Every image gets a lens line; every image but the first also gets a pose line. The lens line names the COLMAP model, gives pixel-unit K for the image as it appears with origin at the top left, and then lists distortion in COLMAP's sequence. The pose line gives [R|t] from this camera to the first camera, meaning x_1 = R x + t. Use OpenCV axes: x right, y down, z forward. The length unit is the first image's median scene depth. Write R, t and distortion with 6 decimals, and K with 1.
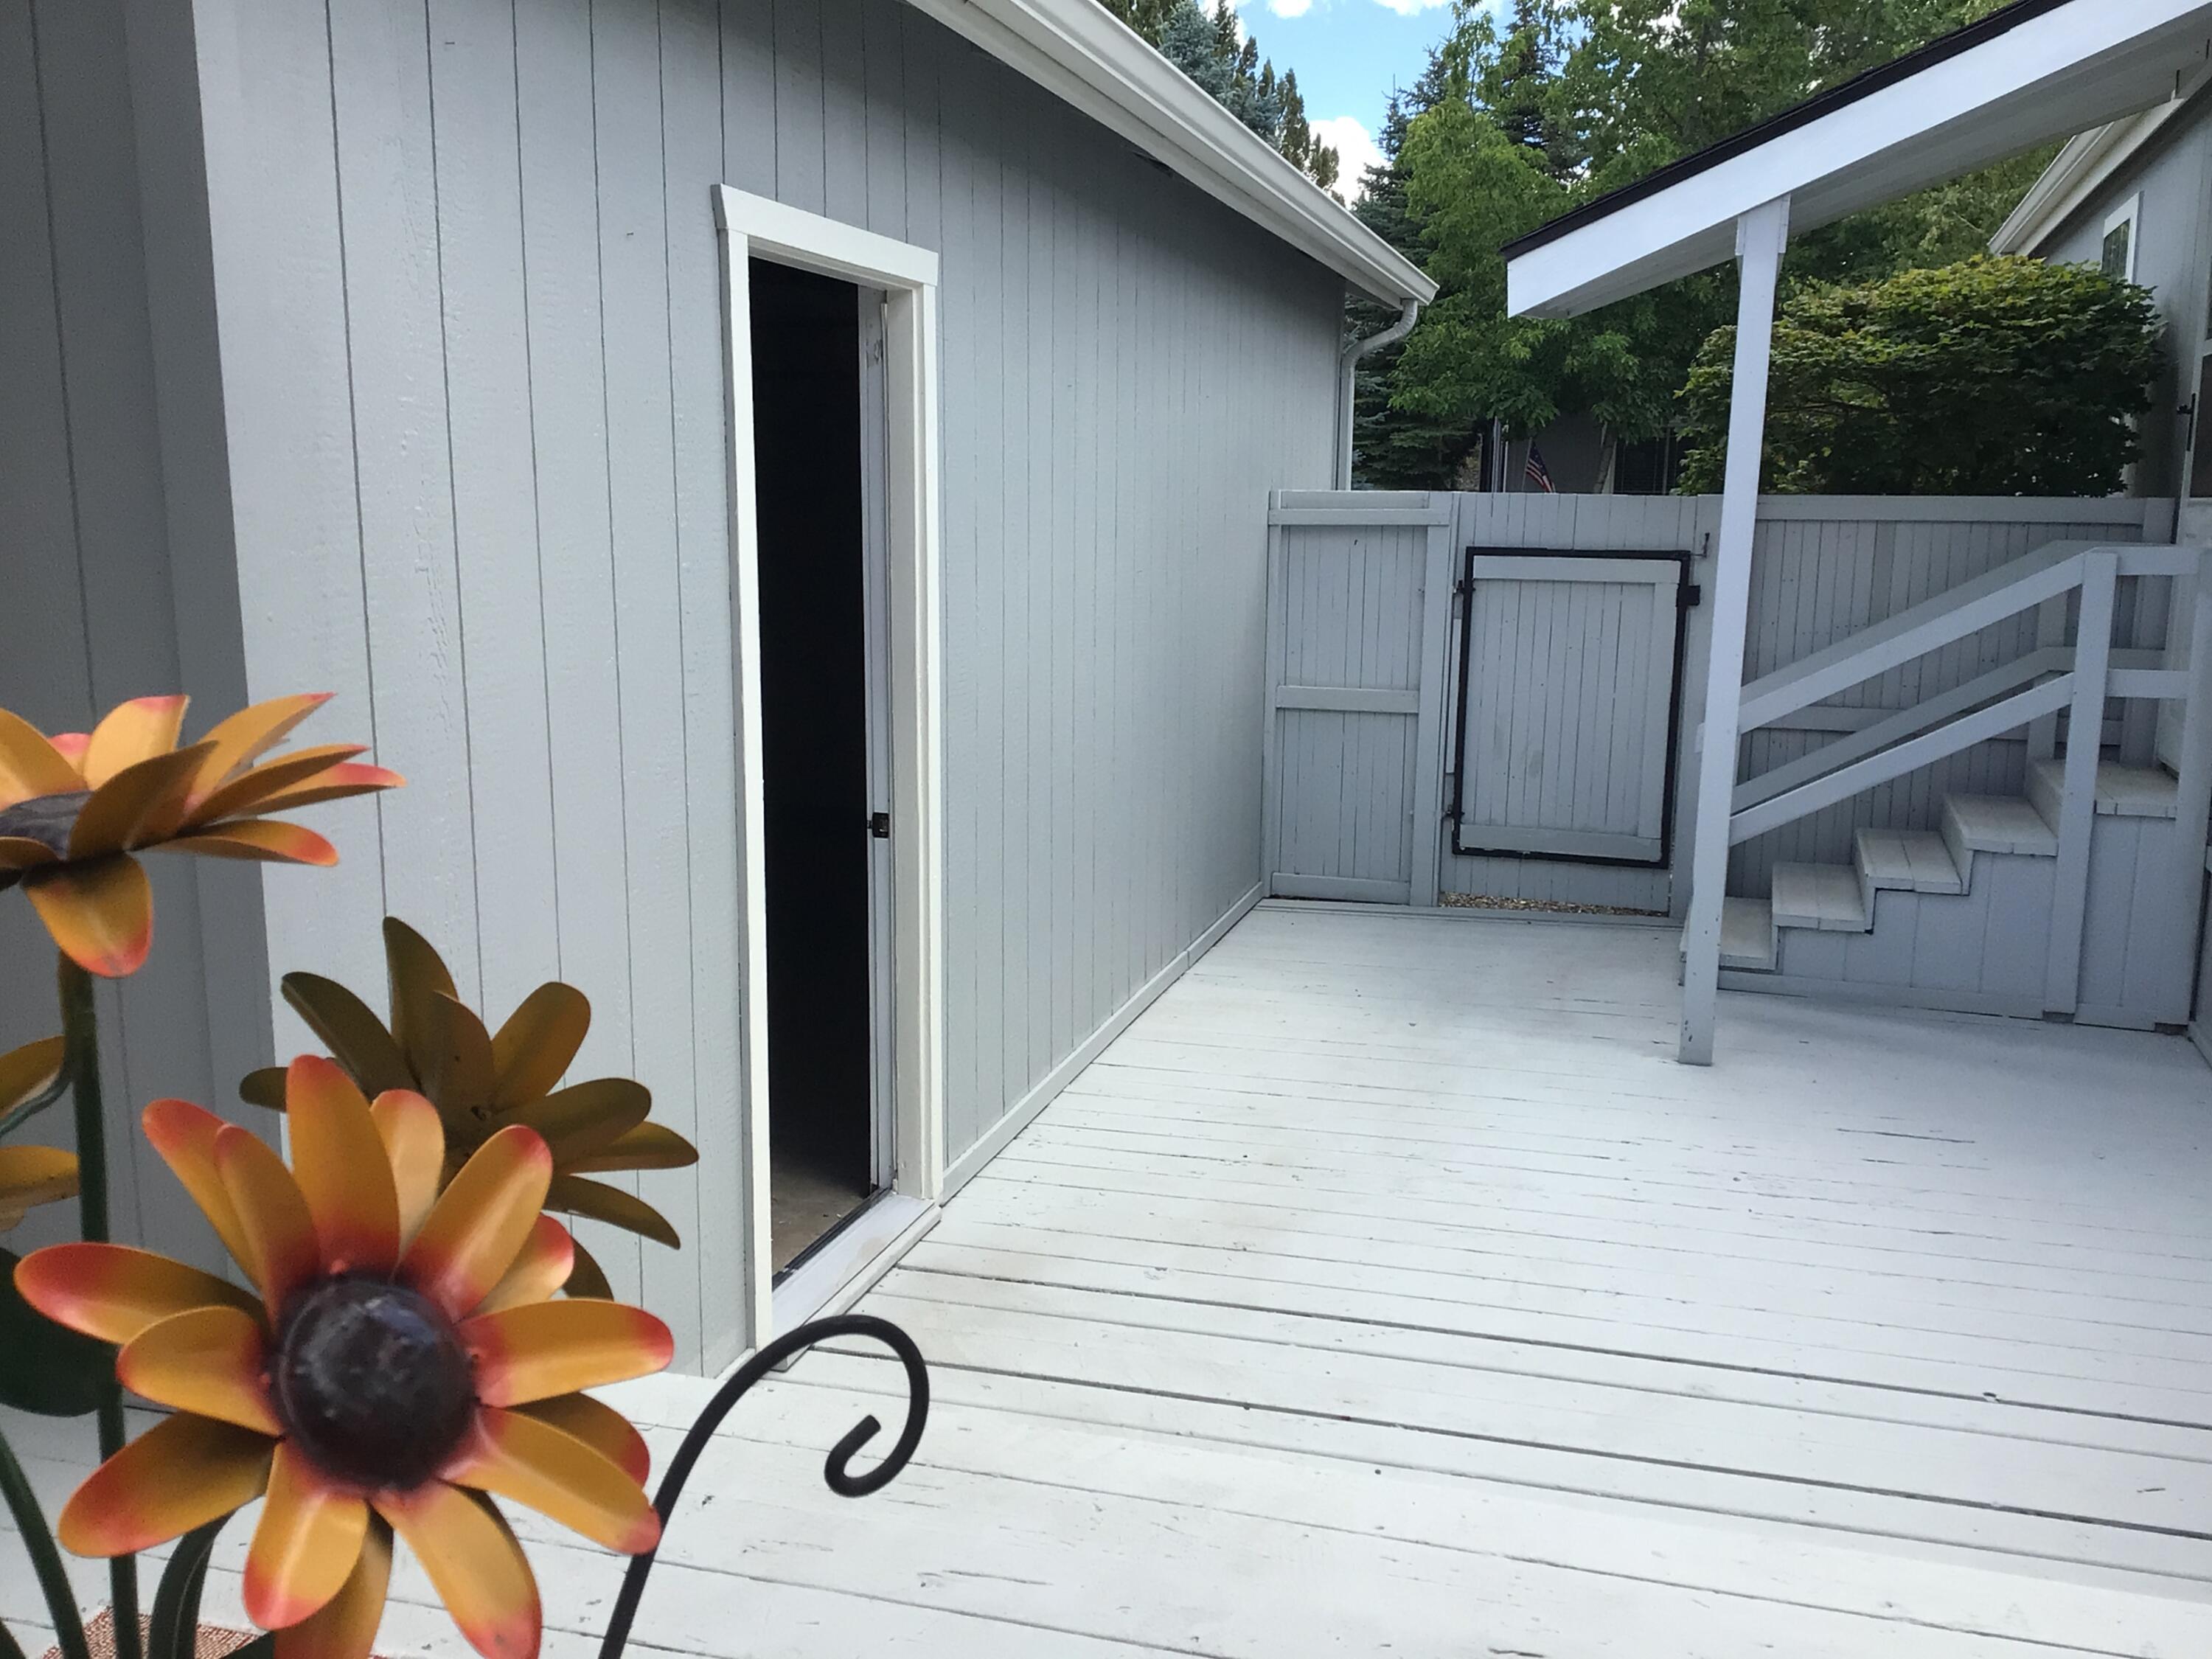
lens RADIAL K [[1951.2, 0, 1128.0], [0, 1951.2, 830.5], [0, 0, 1]] dist [0.102920, -0.162275]
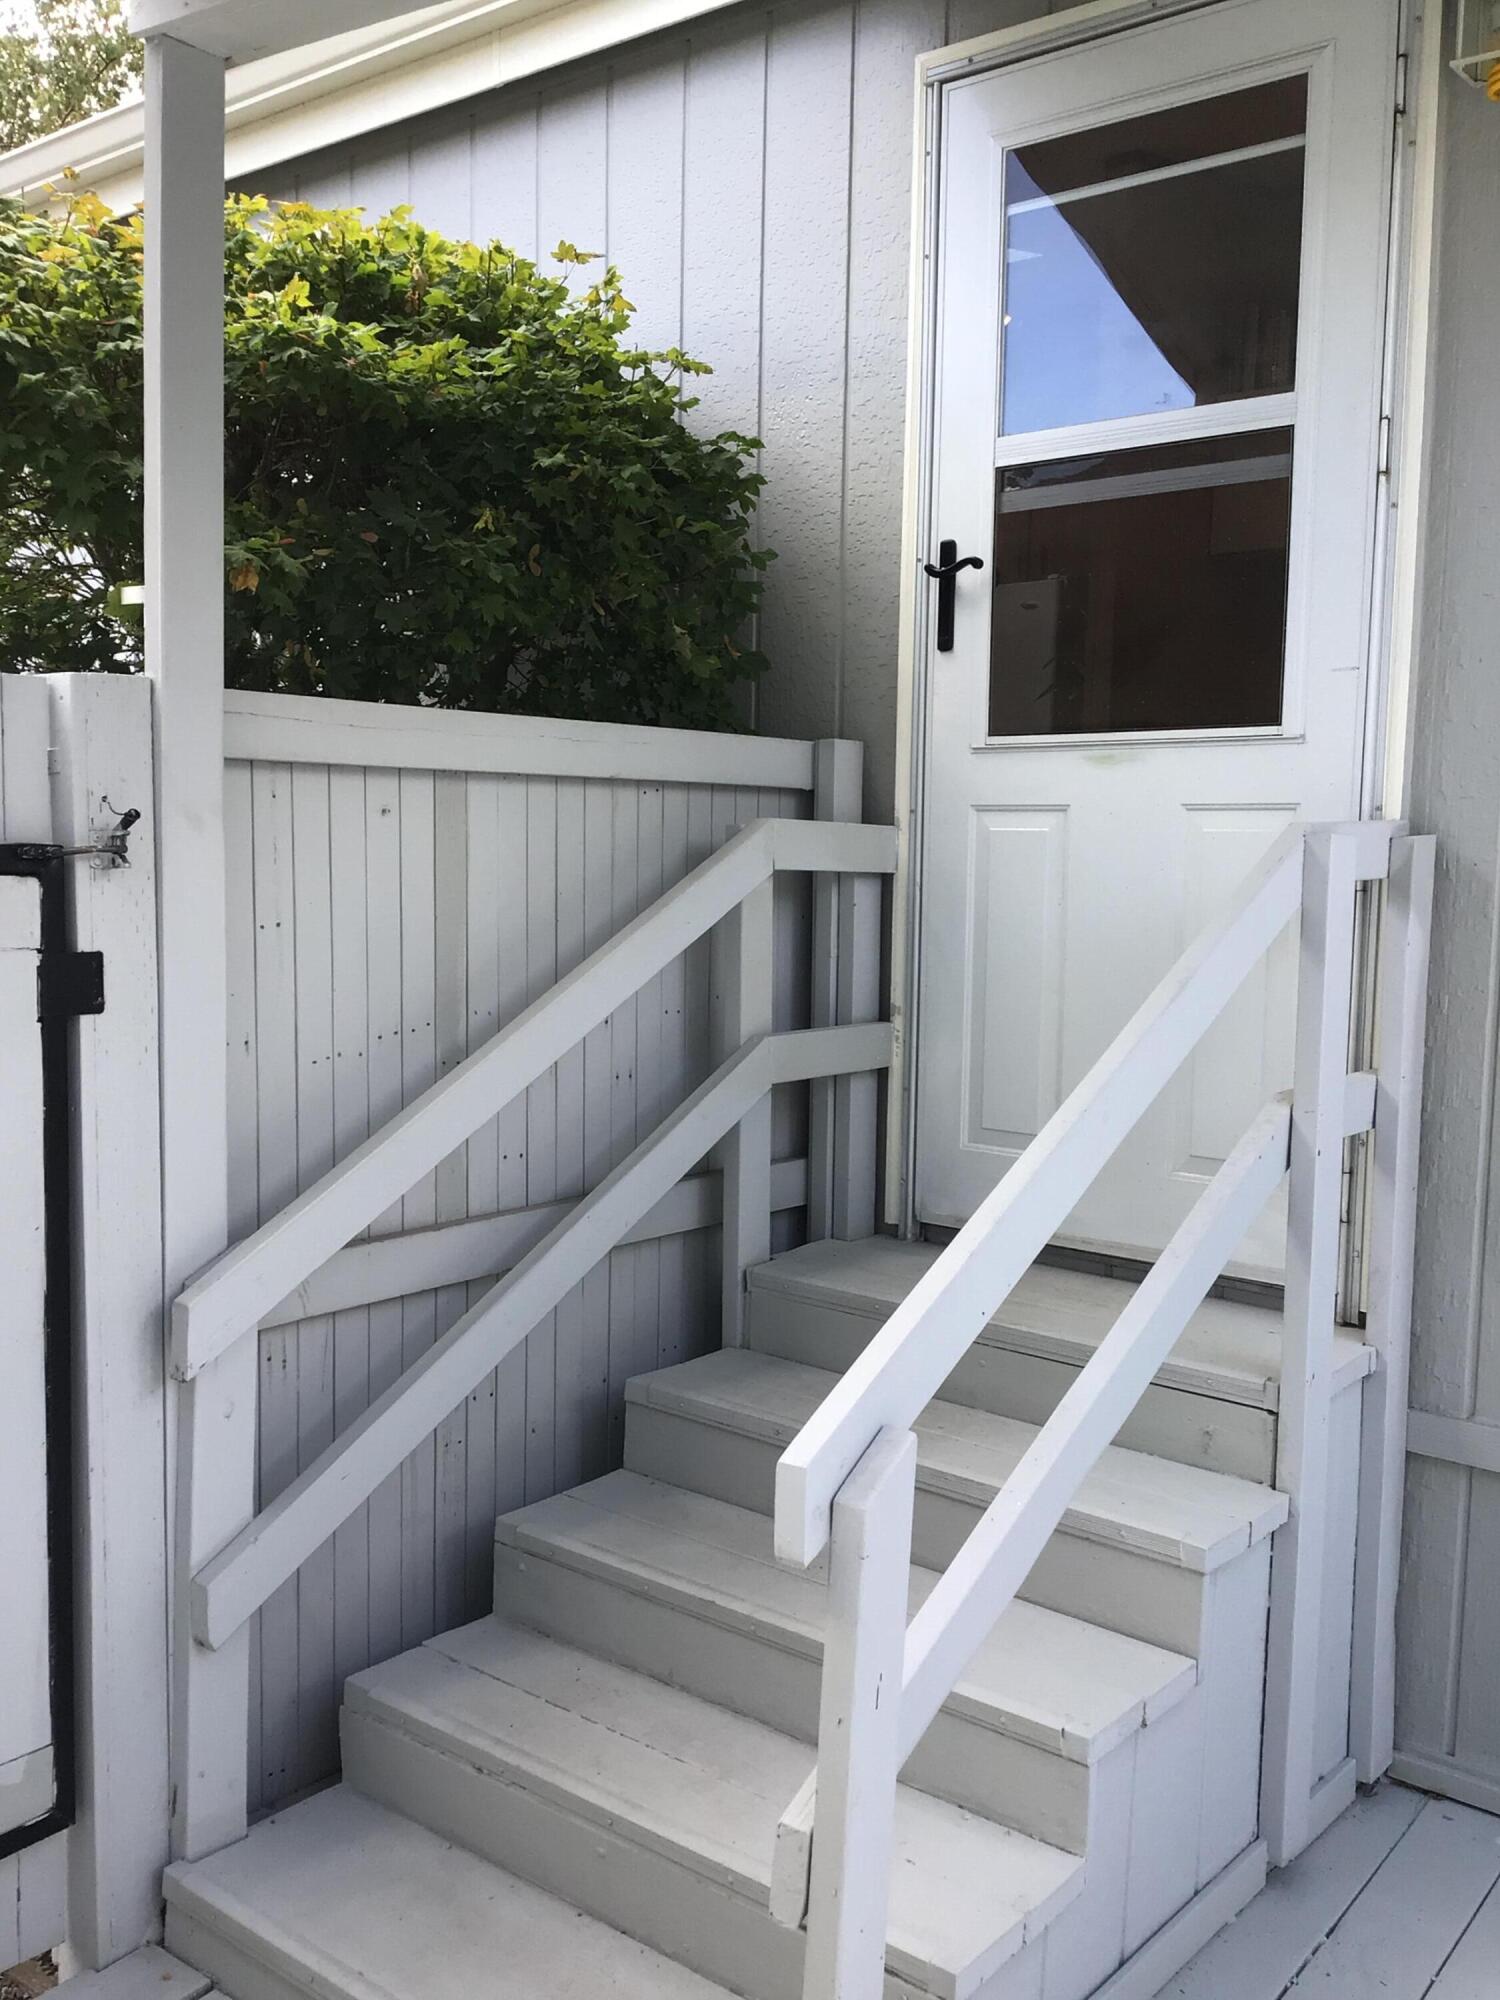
lens RADIAL K [[1764.2, 0, 757.4], [0, 1764.2, 1007.5], [0, 0, 1]] dist [0.102920, -0.162275]
pose [[0.386004, -0.094474, 0.917647, 0.062344], [0.147804, 0.988225, 0.039567, -0.112772], [-0.910580, 0.120359, 0.395422, 0.798566]]
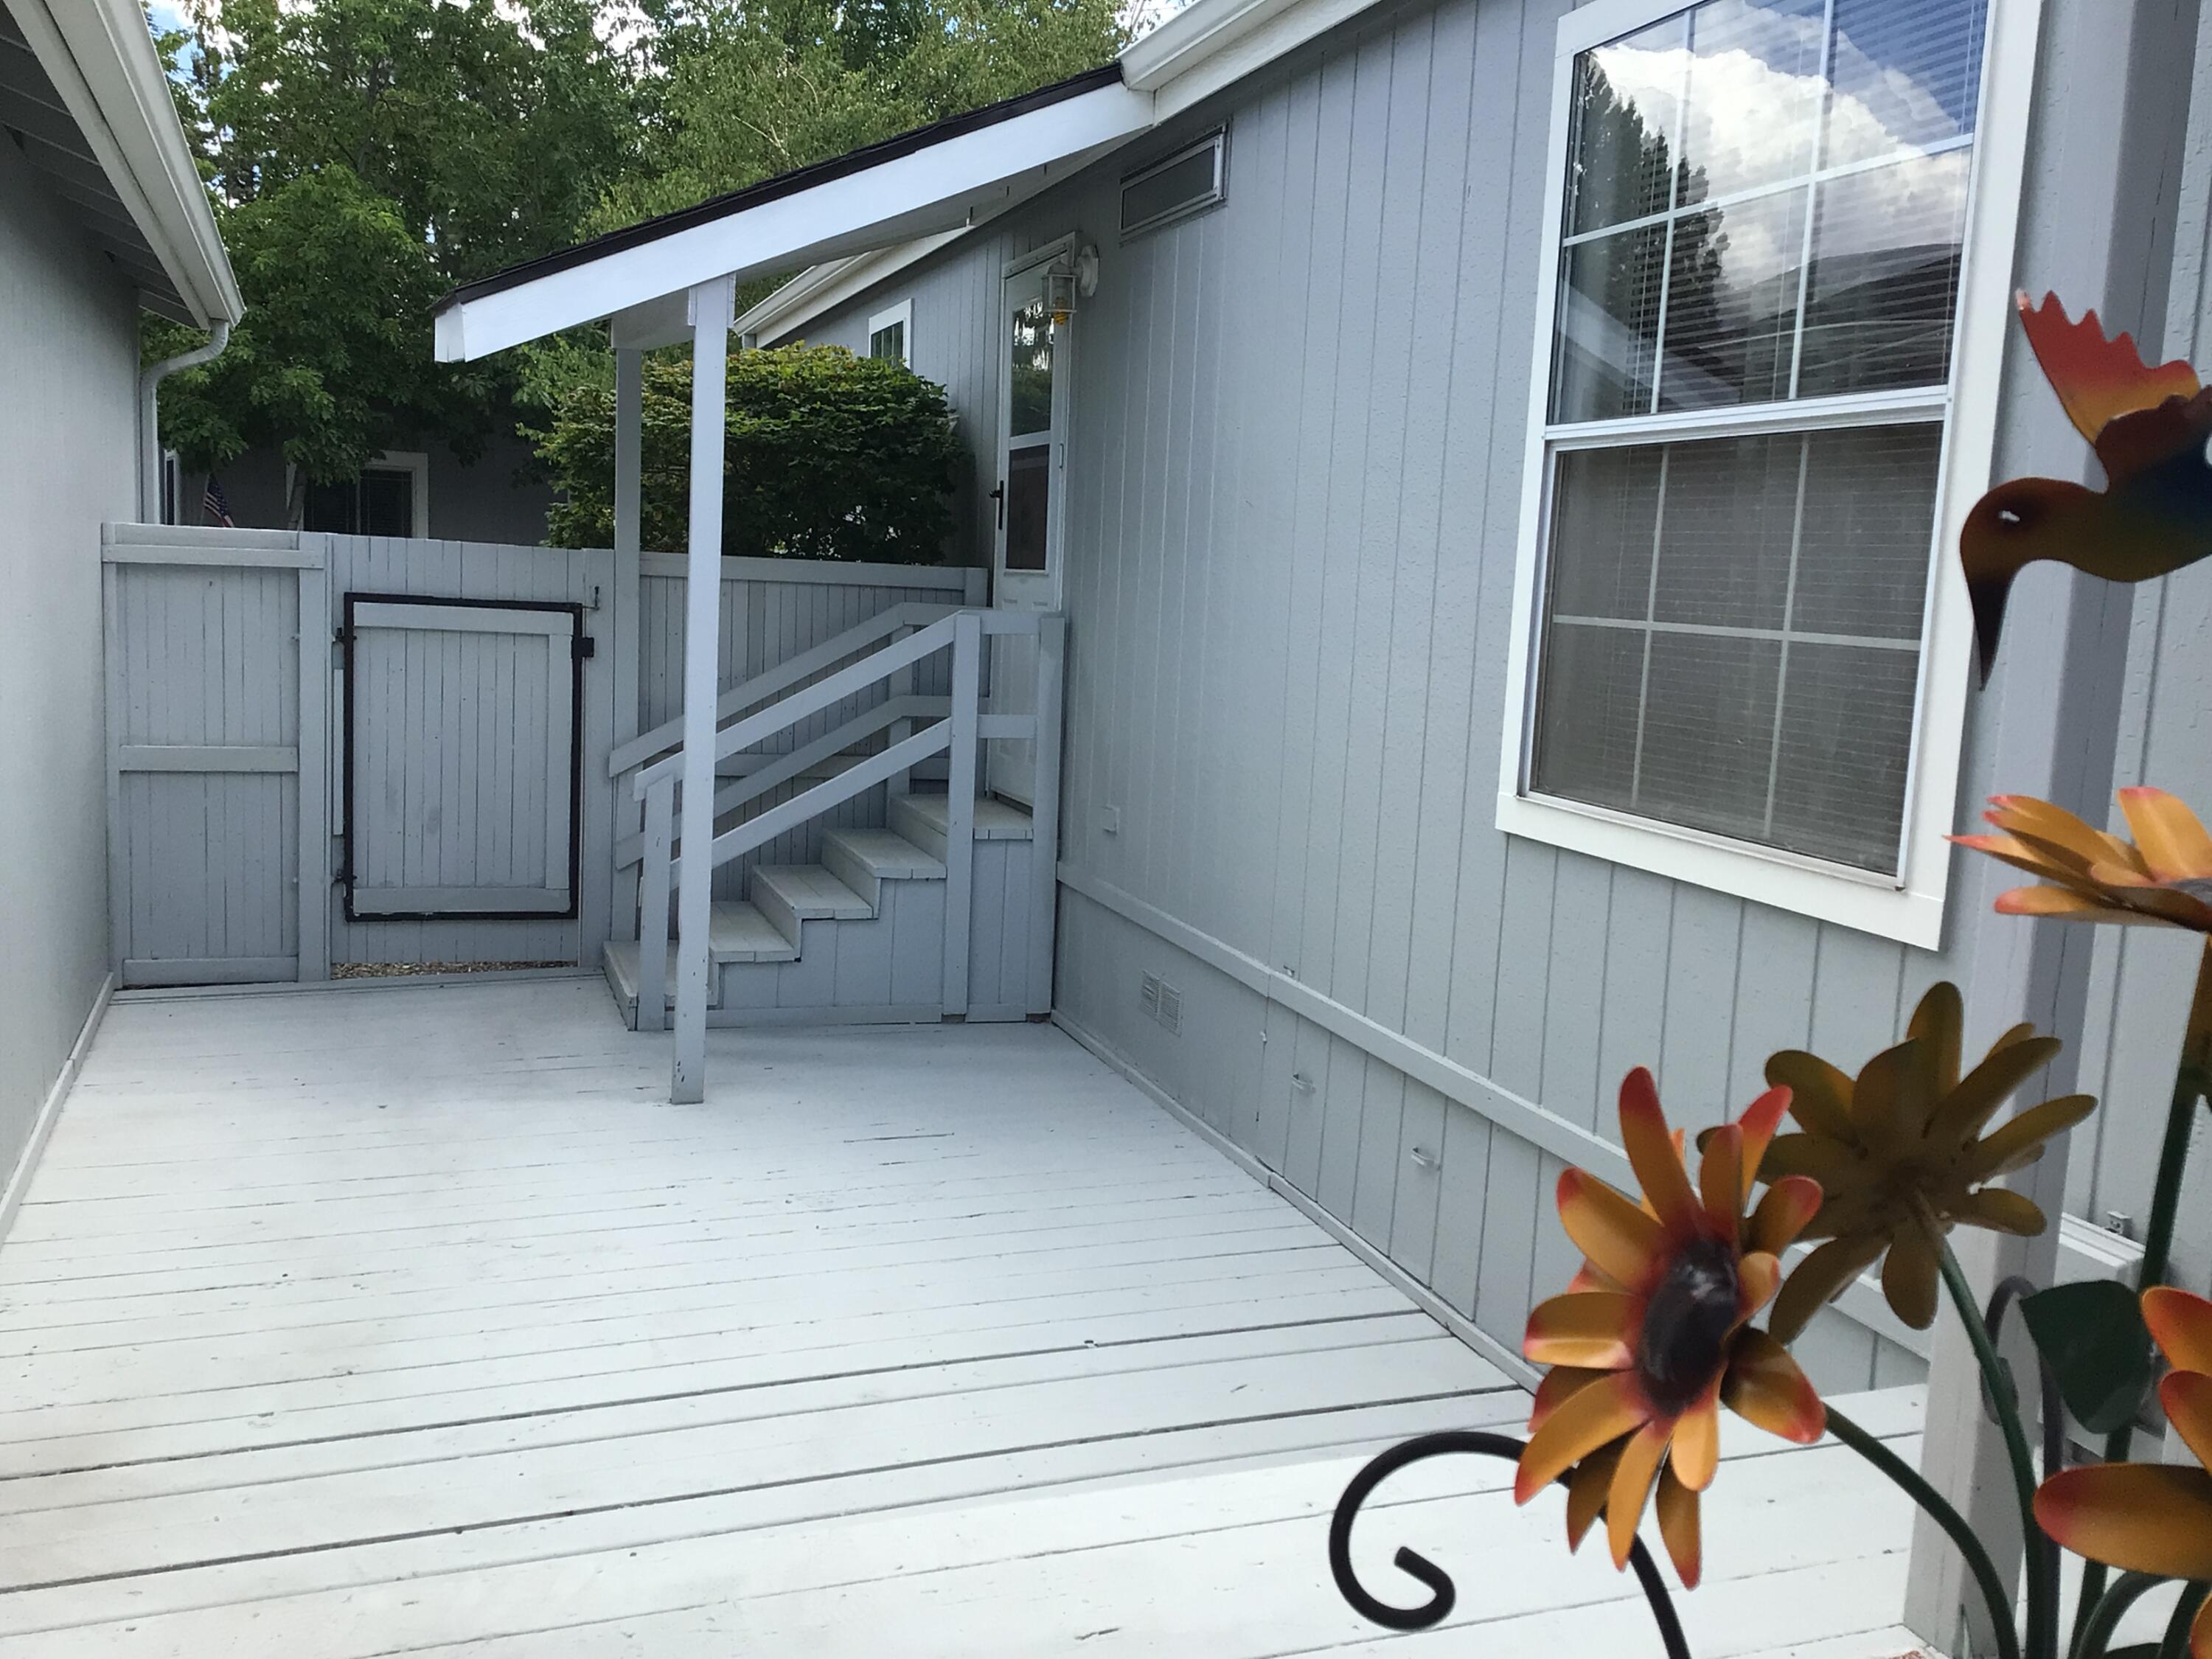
lens RADIAL K [[1951.2, 0, 1128.0], [0, 1951.2, 830.5], [0, 0, 1]] dist [0.102920, -0.162275]
pose [[0.798349, -0.053477, 0.599816, -0.104834], [0.067822, 0.997697, -0.001319, -0.005045], [-0.598364, 0.041734, 0.800137, 0.027243]]
